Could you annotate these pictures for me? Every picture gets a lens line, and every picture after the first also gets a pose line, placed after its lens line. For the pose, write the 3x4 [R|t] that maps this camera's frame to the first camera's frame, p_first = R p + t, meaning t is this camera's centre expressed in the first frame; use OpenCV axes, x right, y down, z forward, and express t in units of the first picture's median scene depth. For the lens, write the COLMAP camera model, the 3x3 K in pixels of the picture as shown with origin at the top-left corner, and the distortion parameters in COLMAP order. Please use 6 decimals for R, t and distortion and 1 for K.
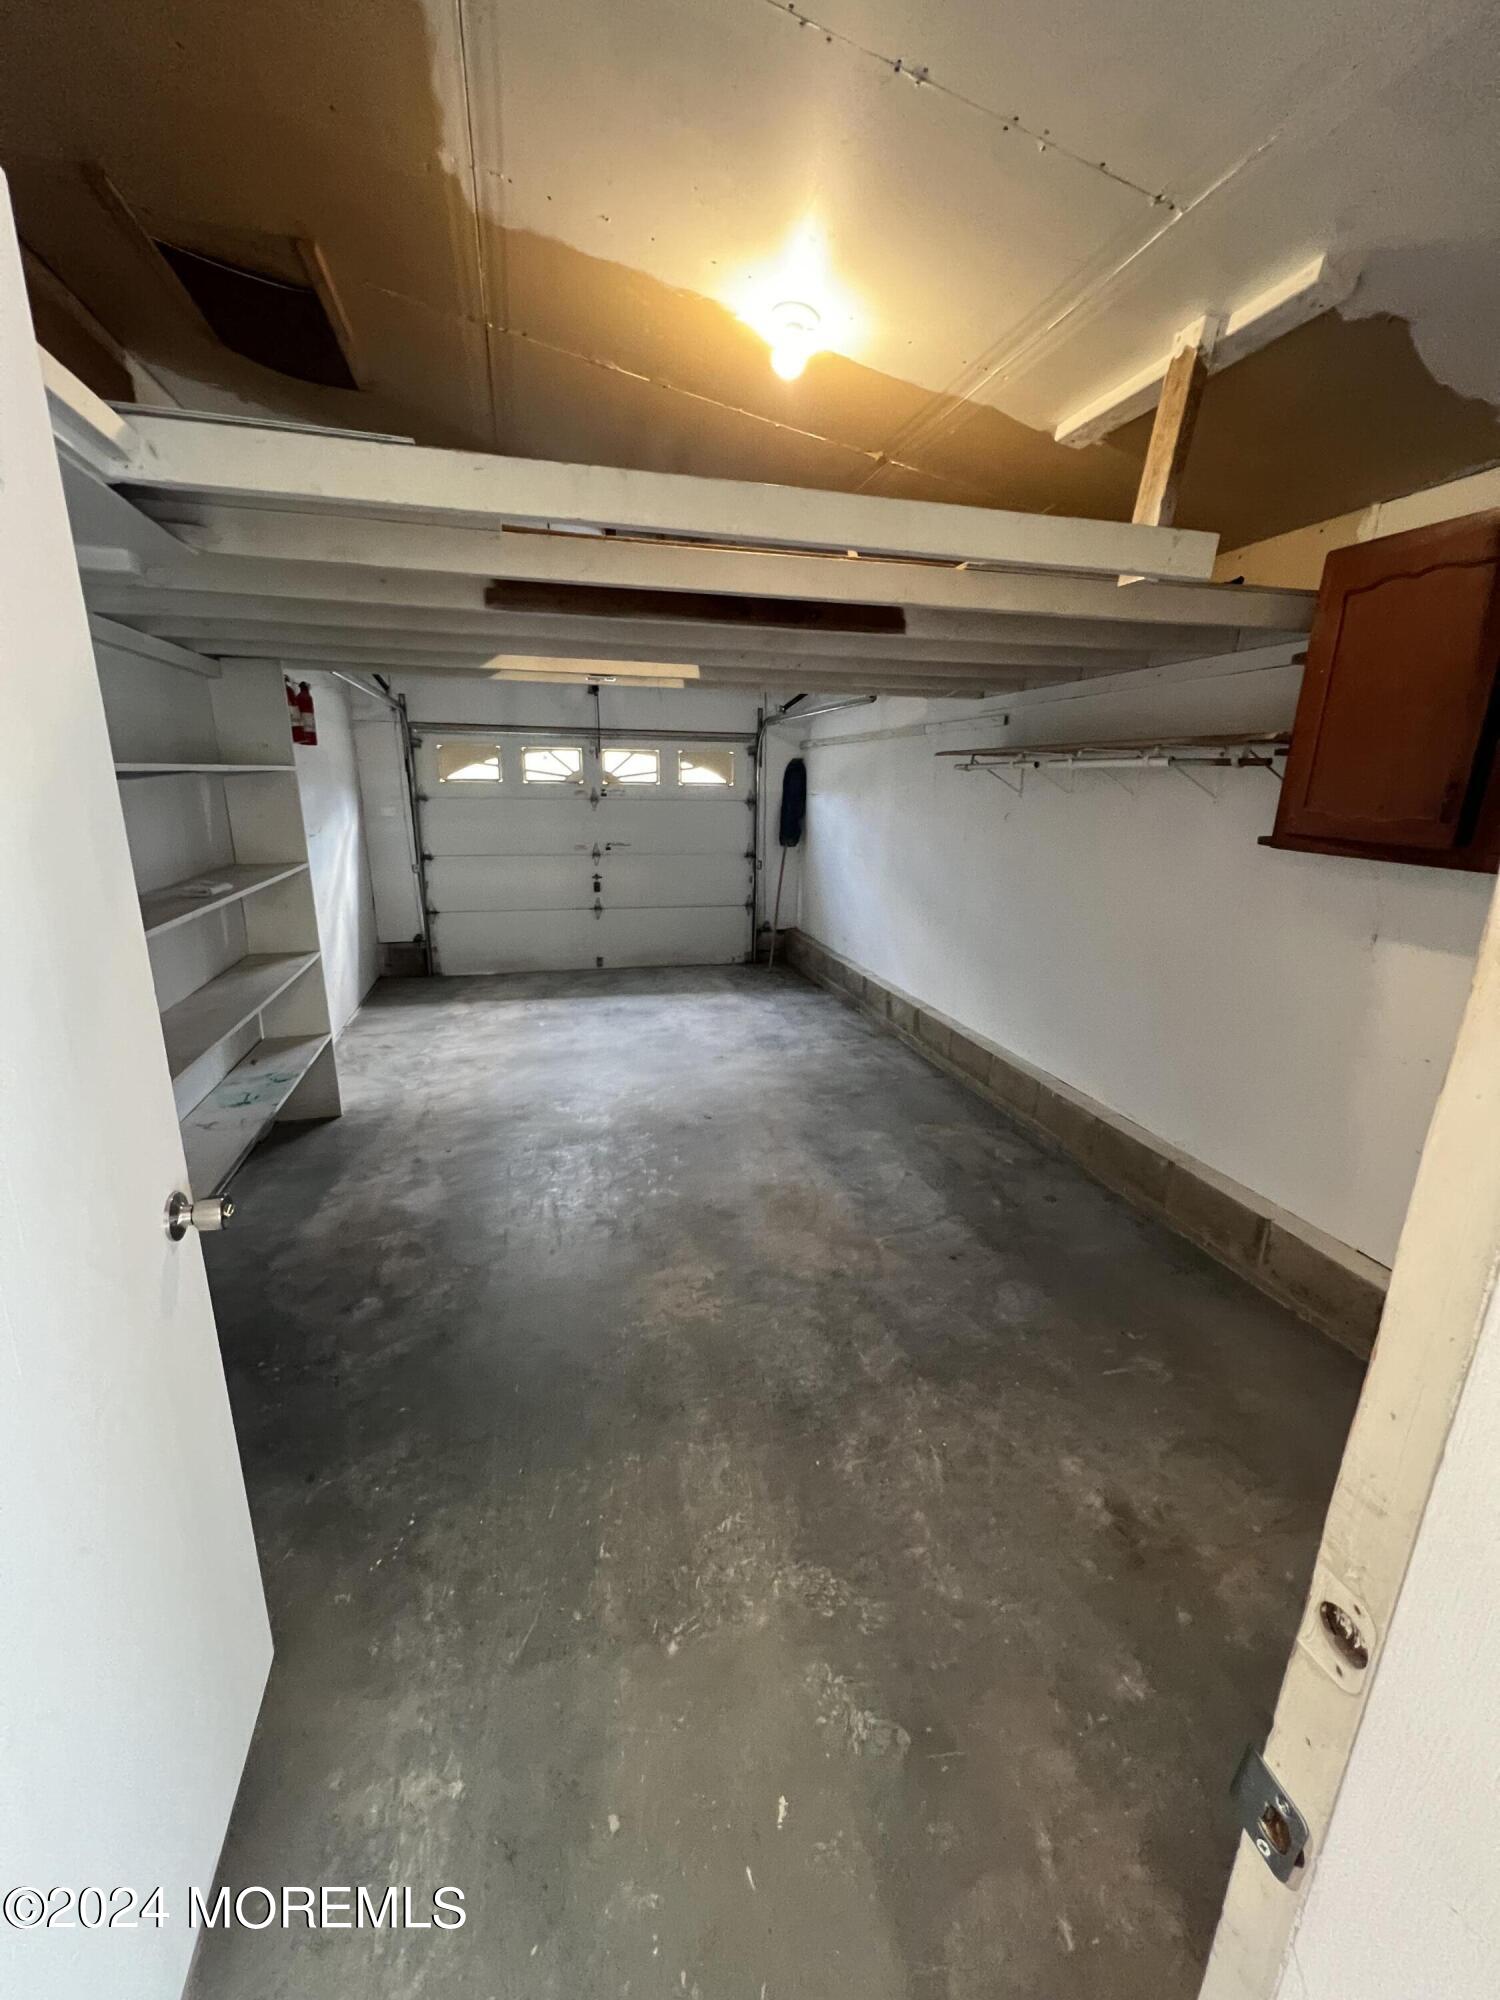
lens RADIAL K [[799.2, 0, 754.0], [0, 799.2, 1001.2], [0, 0, 1]] dist [-0.001303, 0.000172]
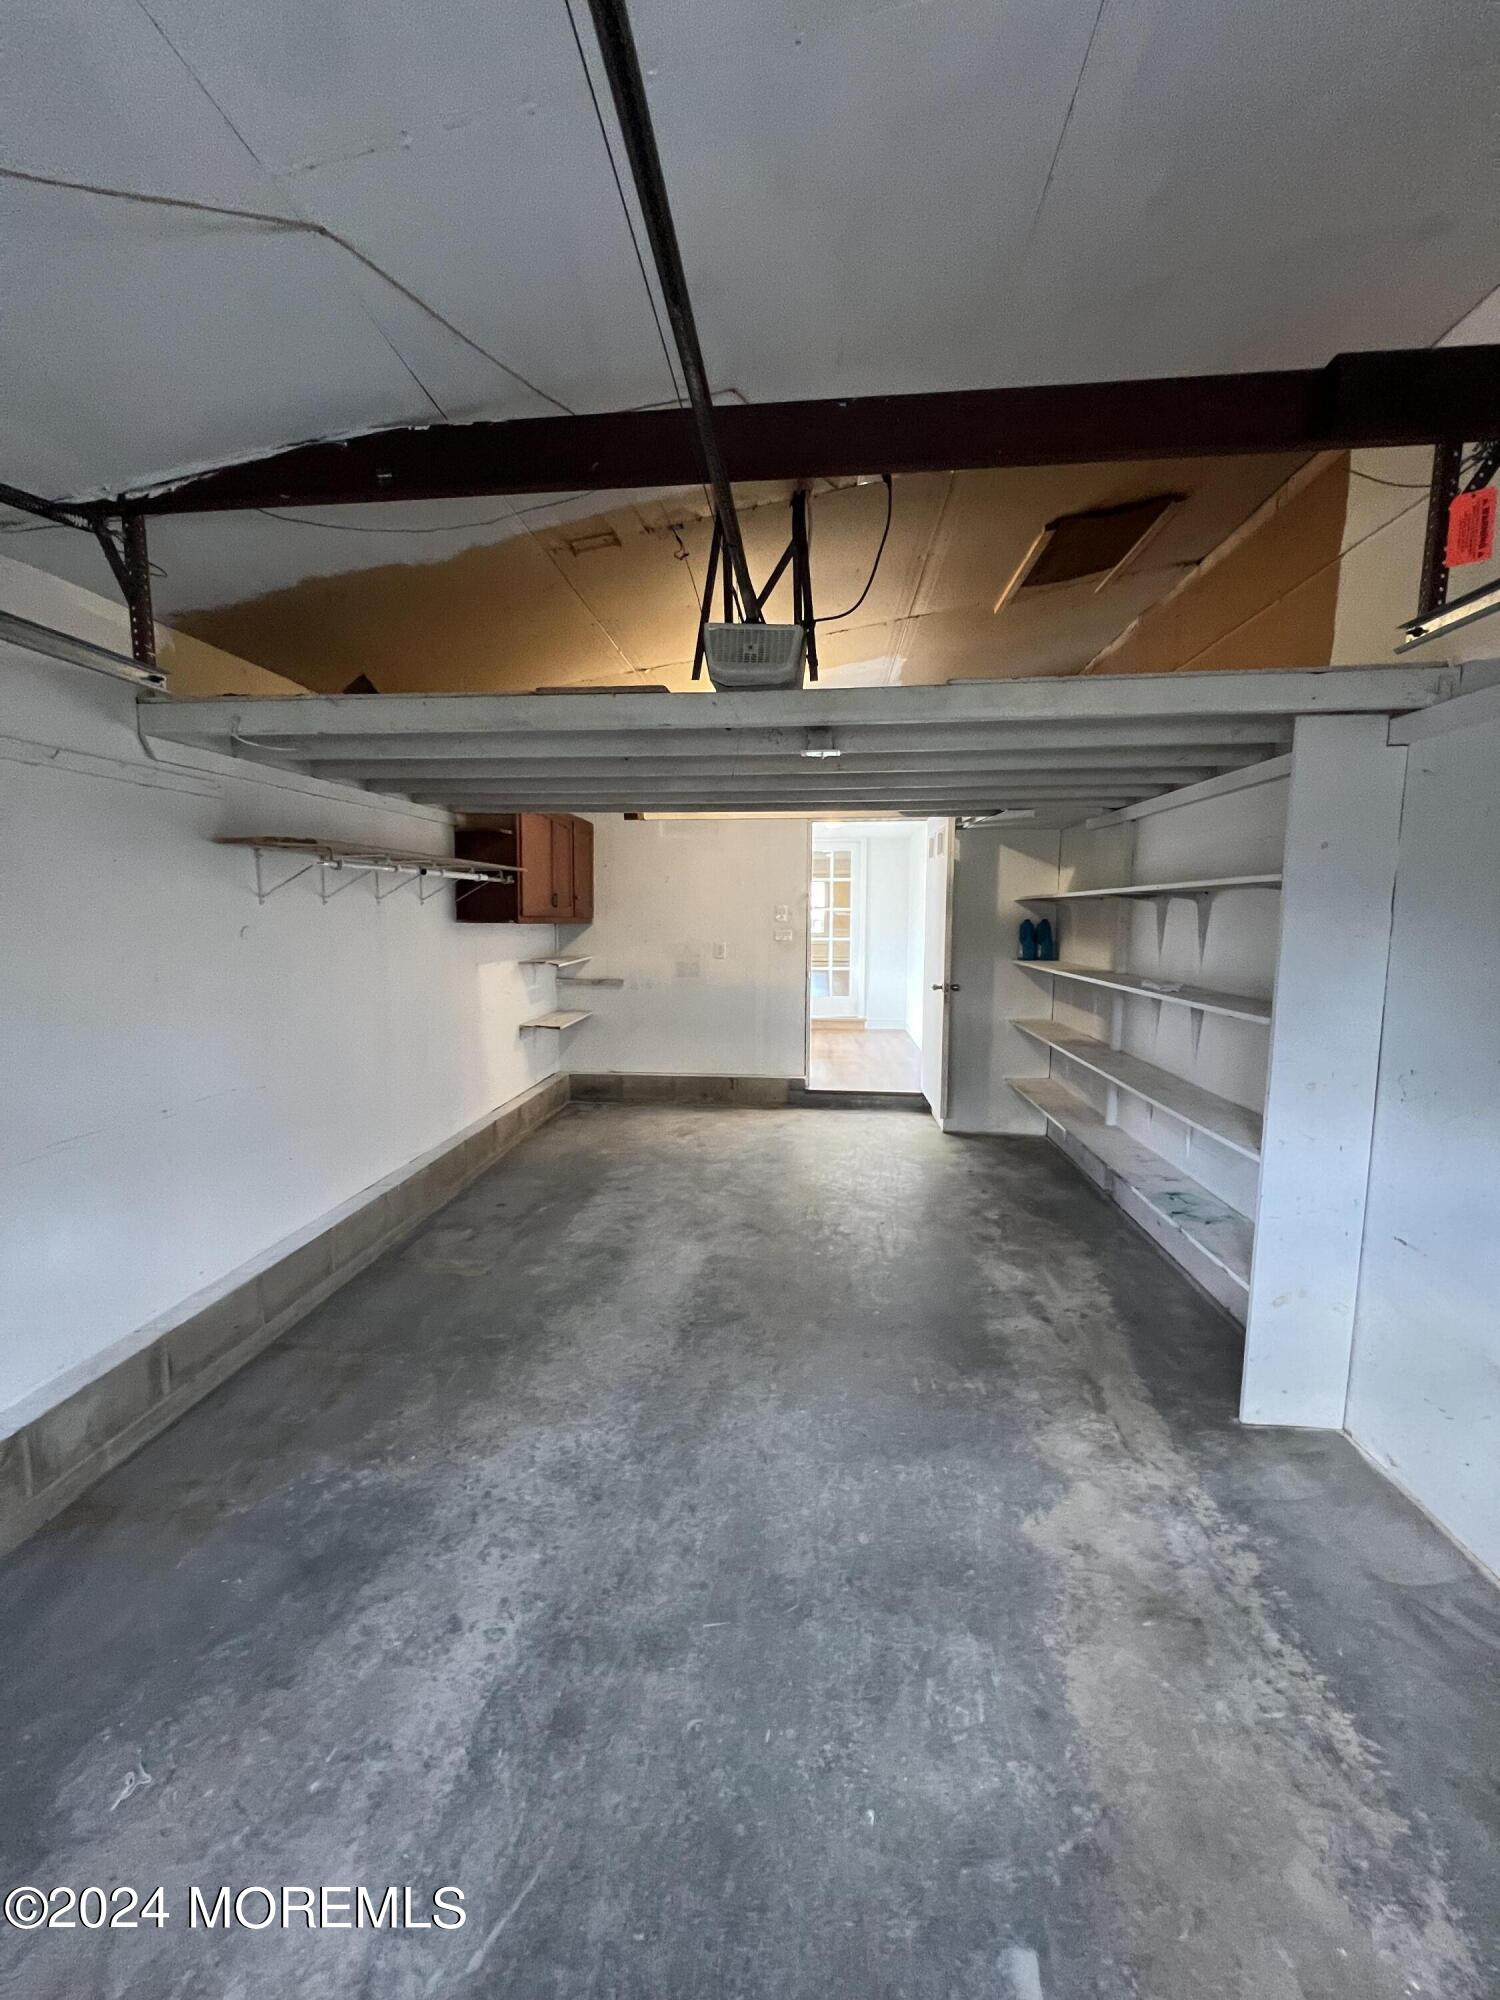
lens RADIAL K [[799.2, 0, 748.2], [0, 799.2, 1000.8], [0, 0, 1]] dist [-0.001303, 0.000172]
pose [[-0.938240, -0.057181, 0.341227, -0.369973], [0.075777, 0.928341, 0.363923, -0.434769], [-0.337585, 0.367304, -0.866674, 1.627959]]
